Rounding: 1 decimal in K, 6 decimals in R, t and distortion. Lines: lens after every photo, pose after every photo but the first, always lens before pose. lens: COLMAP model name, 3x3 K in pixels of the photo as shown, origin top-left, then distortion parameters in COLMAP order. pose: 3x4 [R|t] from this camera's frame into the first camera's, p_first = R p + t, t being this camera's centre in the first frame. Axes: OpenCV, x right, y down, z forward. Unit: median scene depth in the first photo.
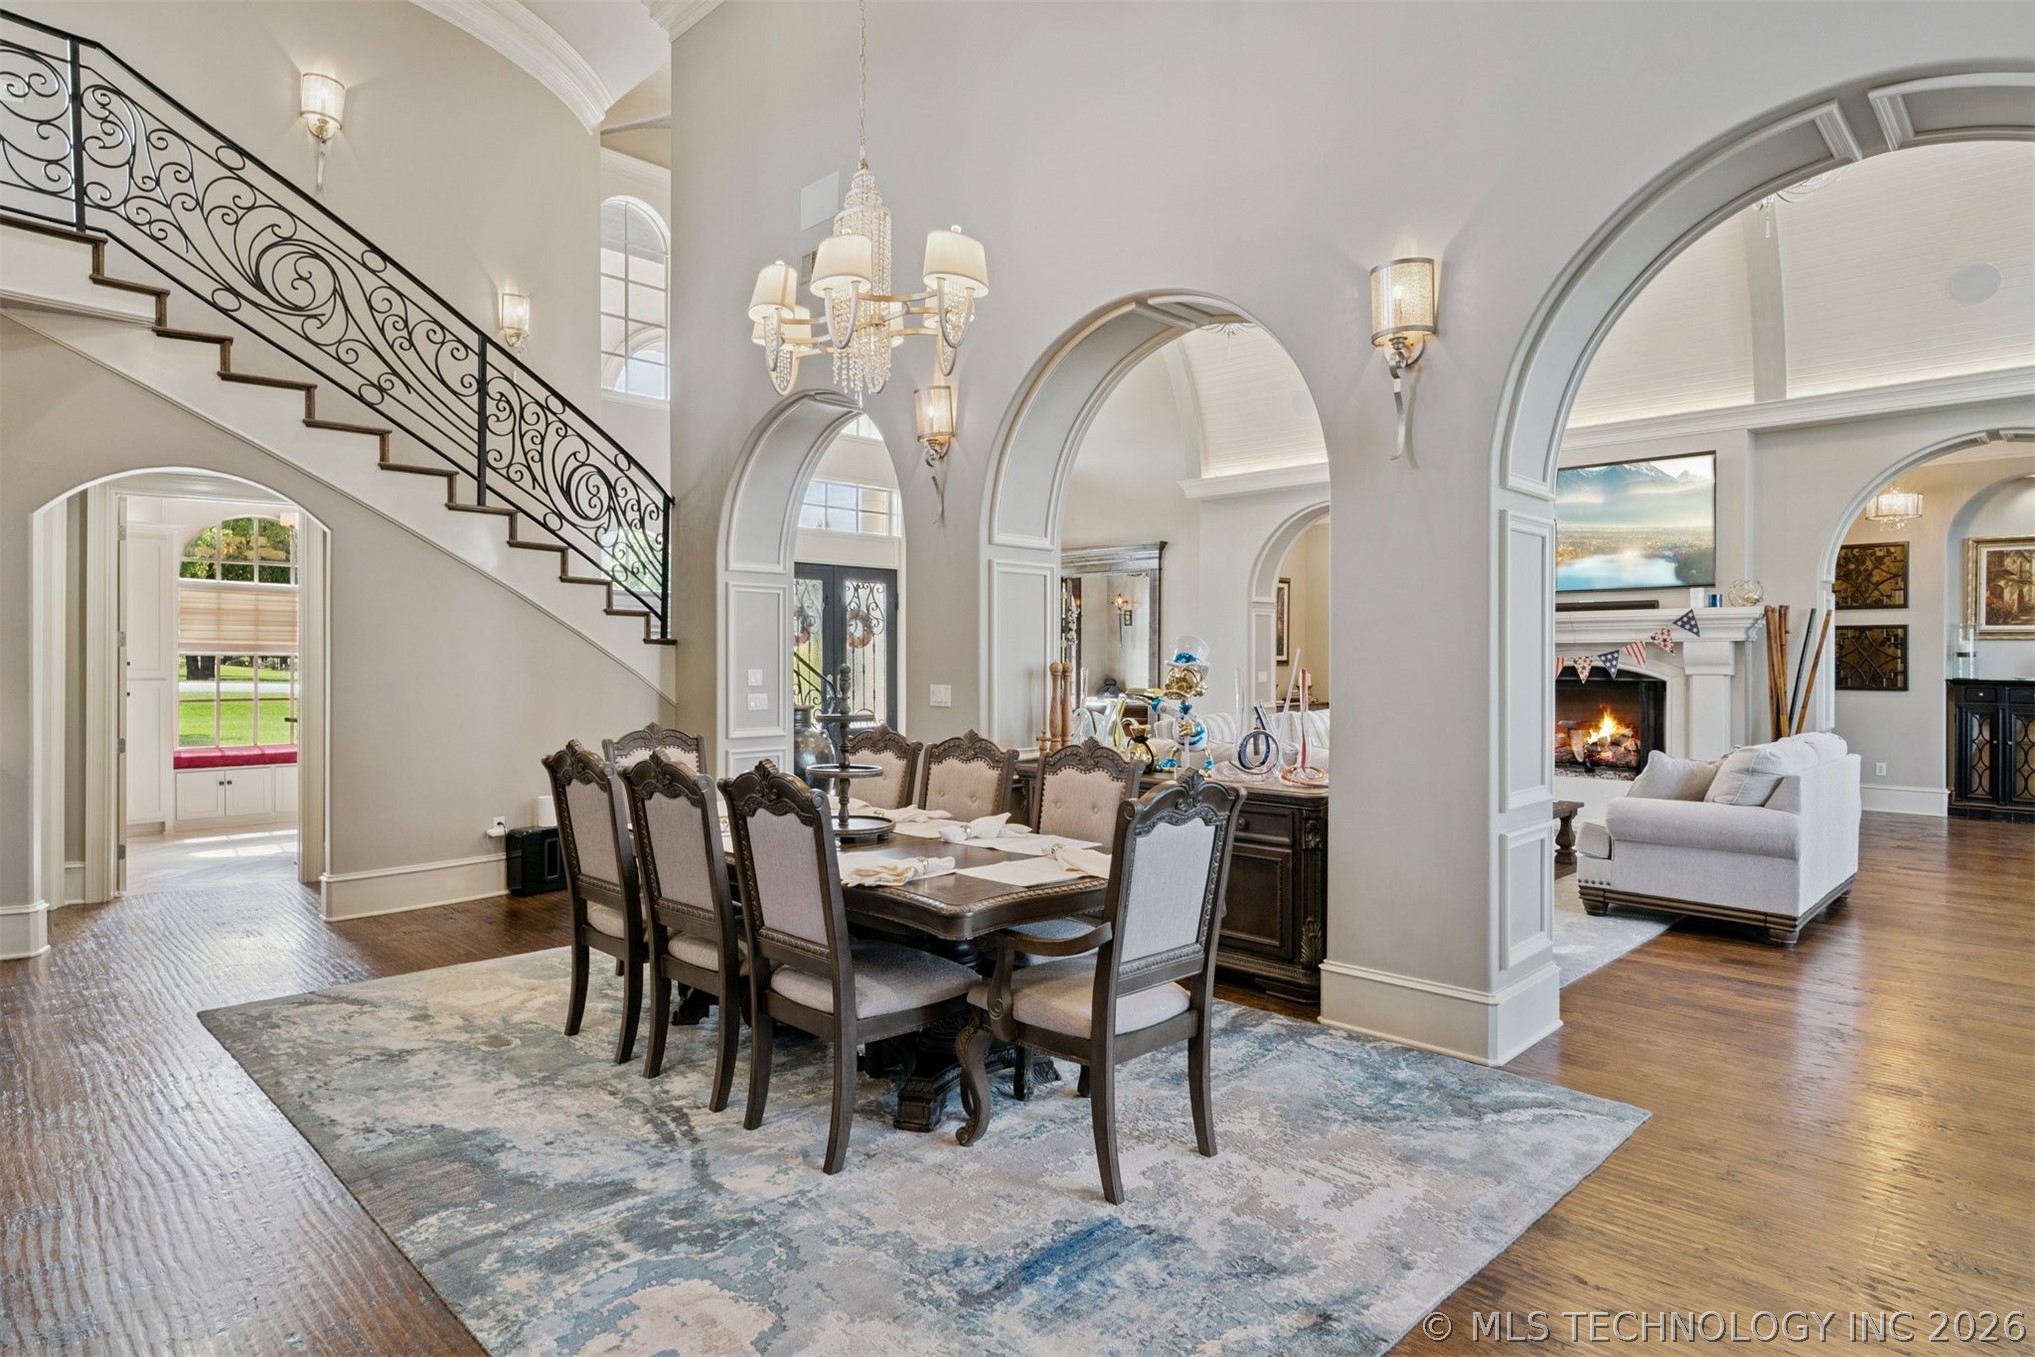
lens RADIAL K [[1103.1, 0, 994.1], [0, 1103.1, 663.1], [0, 0, 1]] dist [0.003595, -0.001058]
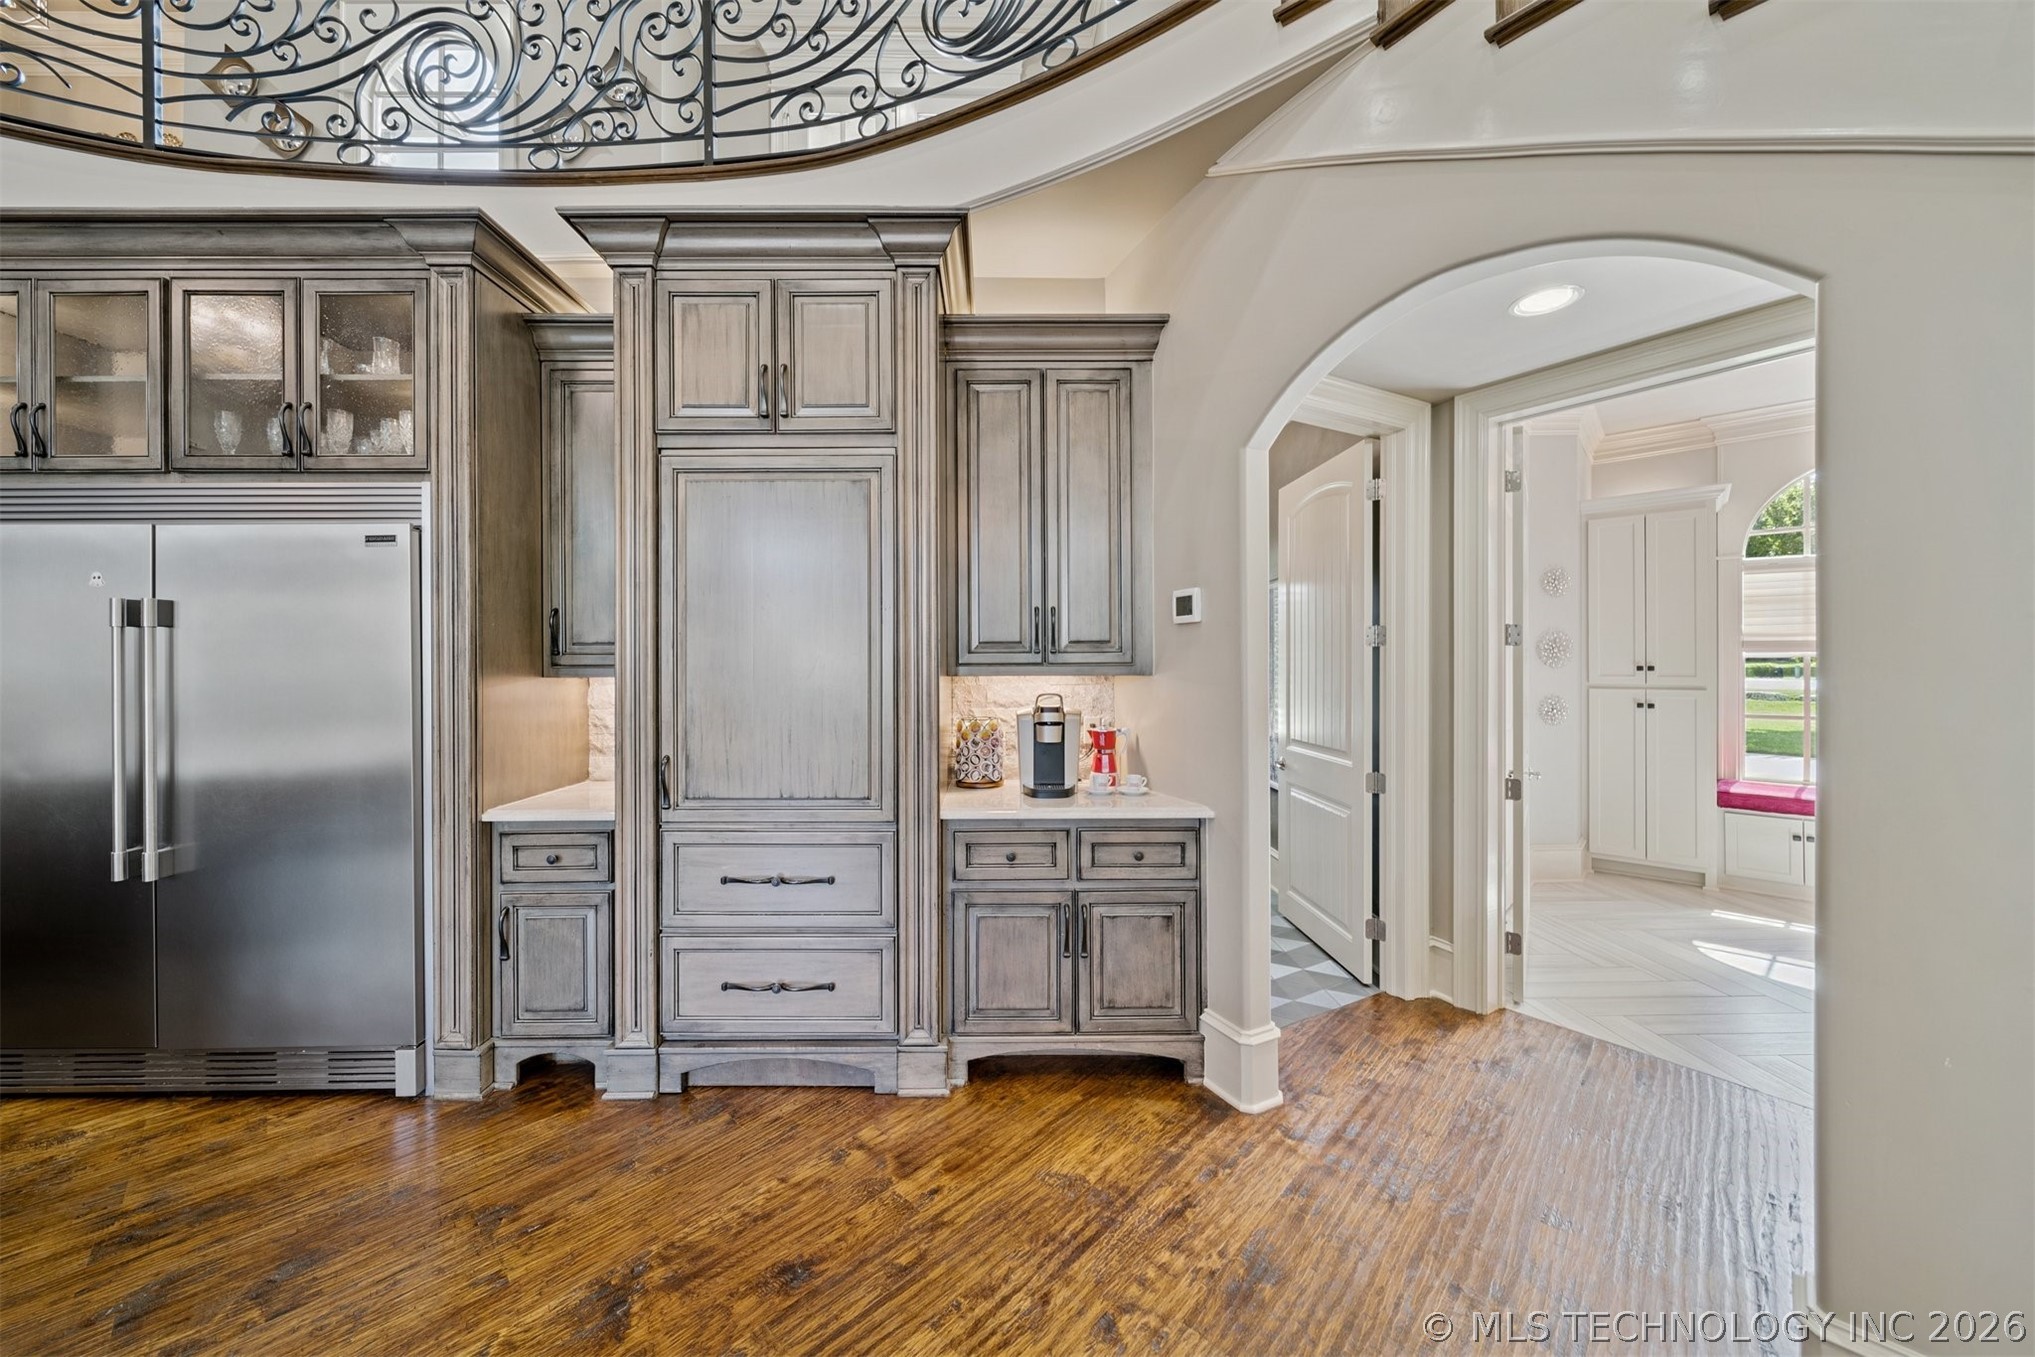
lens RADIAL K [[715.8, 0, 1030.8], [0, 715.8, 663.7], [0, 0, 1]] dist [-0.001816, -0.001251]
pose [[0.023116, 0.000263, -0.999733, -0.374403], [0.001274, 0.999999, 0.000292, -0.004616], [0.999732, -0.001281, 0.023116, 0.738069]]
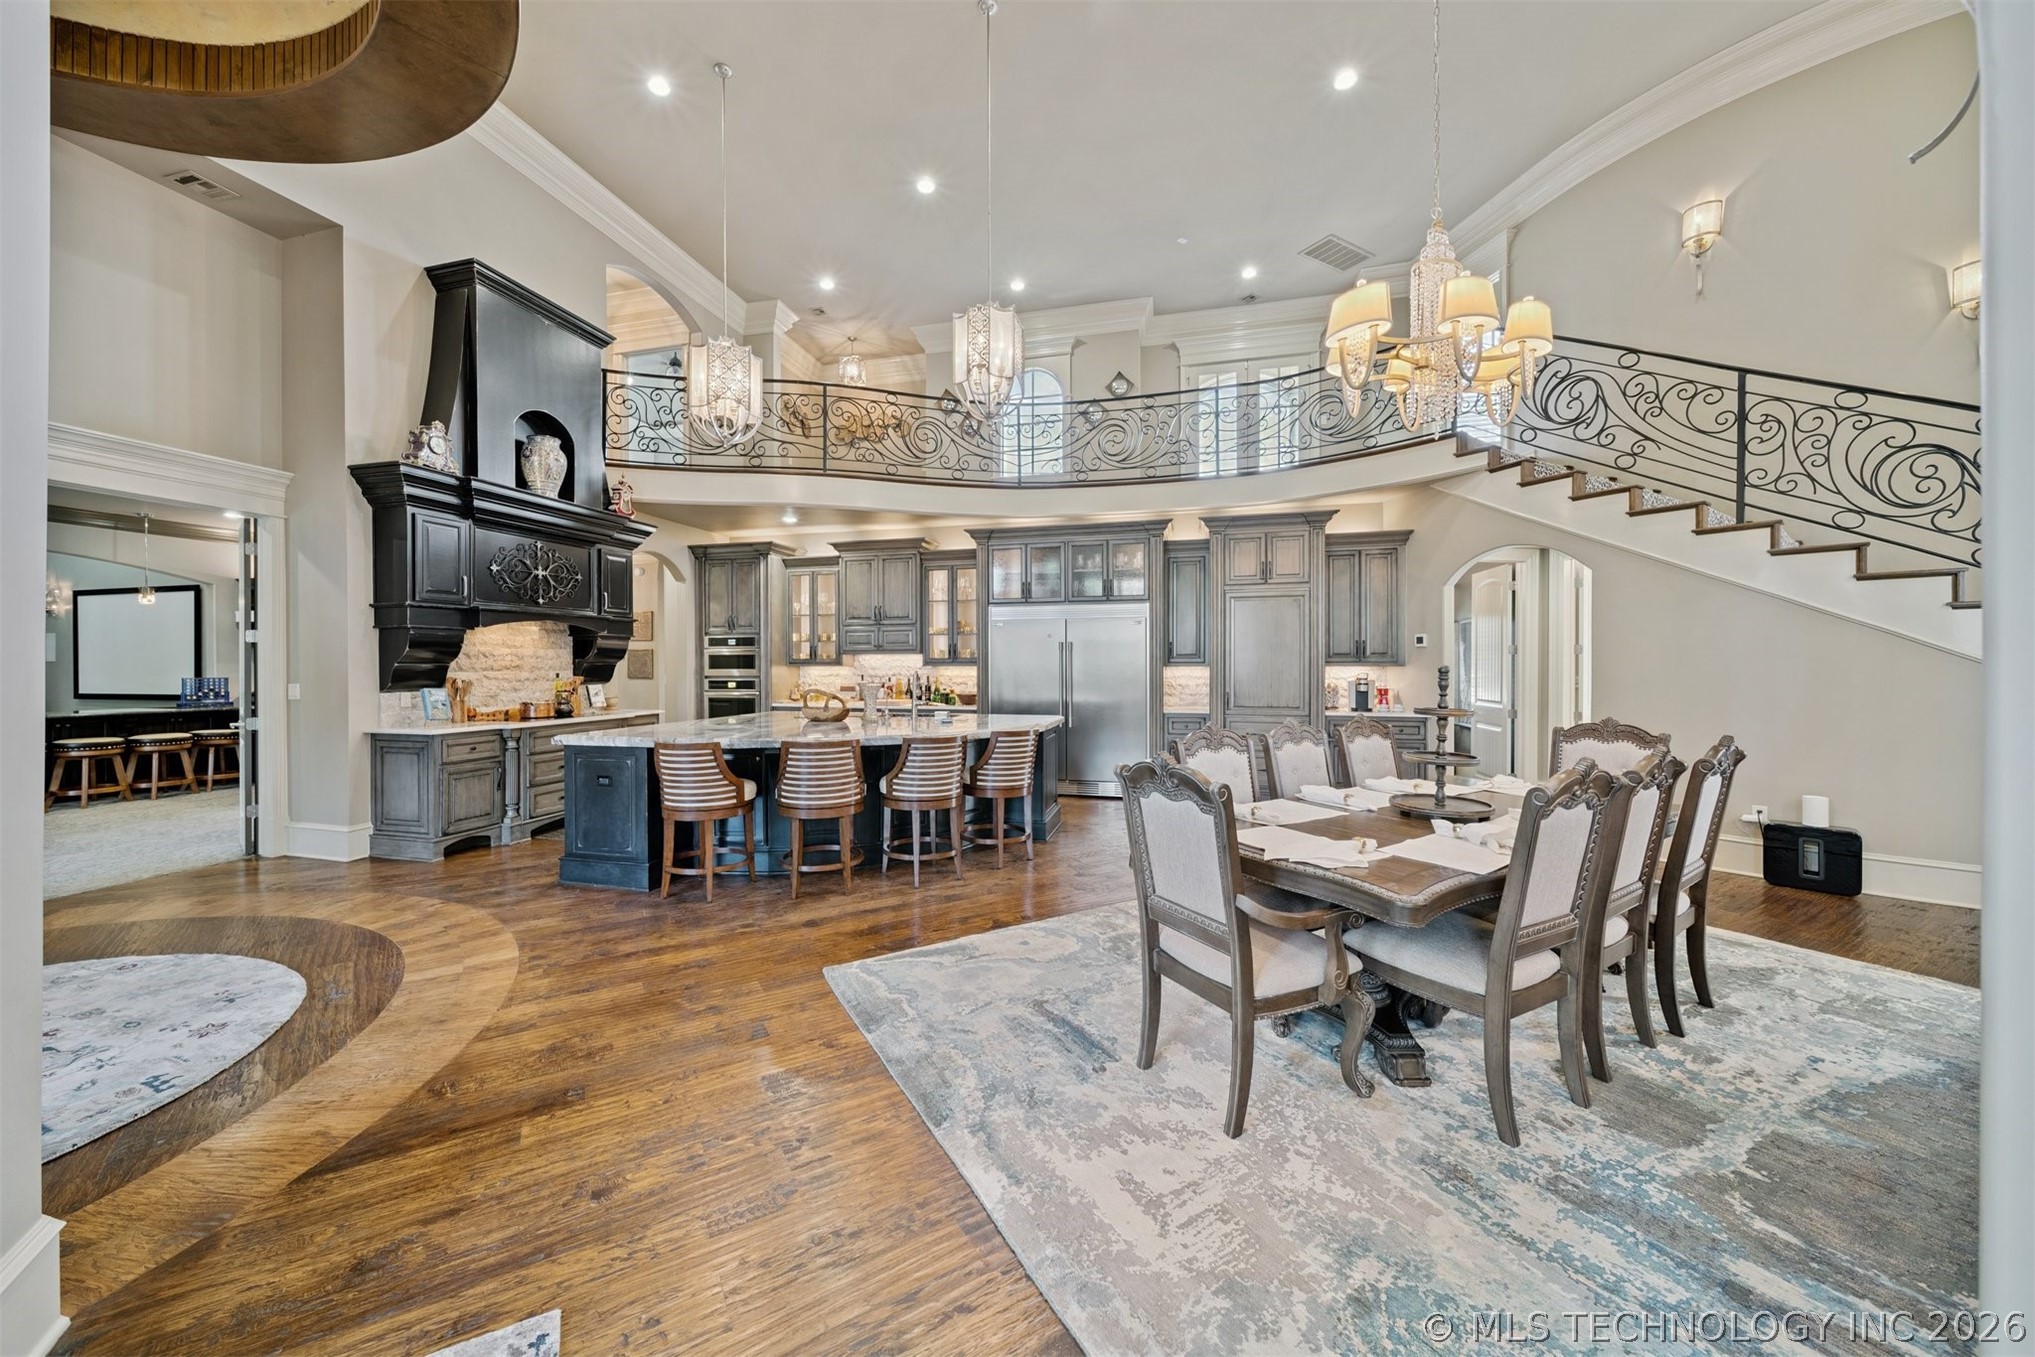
lens RADIAL K [[727.7, 0, 1004.0], [0, 727.7, 666.6], [0, 0, 1]] dist [0.002640, 0.000372]
pose [[-0.252414, 0.001735, -0.967618, 0.471341], [-0.000332, 0.999998, 0.001880, 0.001302], [0.967619, 0.000796, -0.252413, 0.497342]]
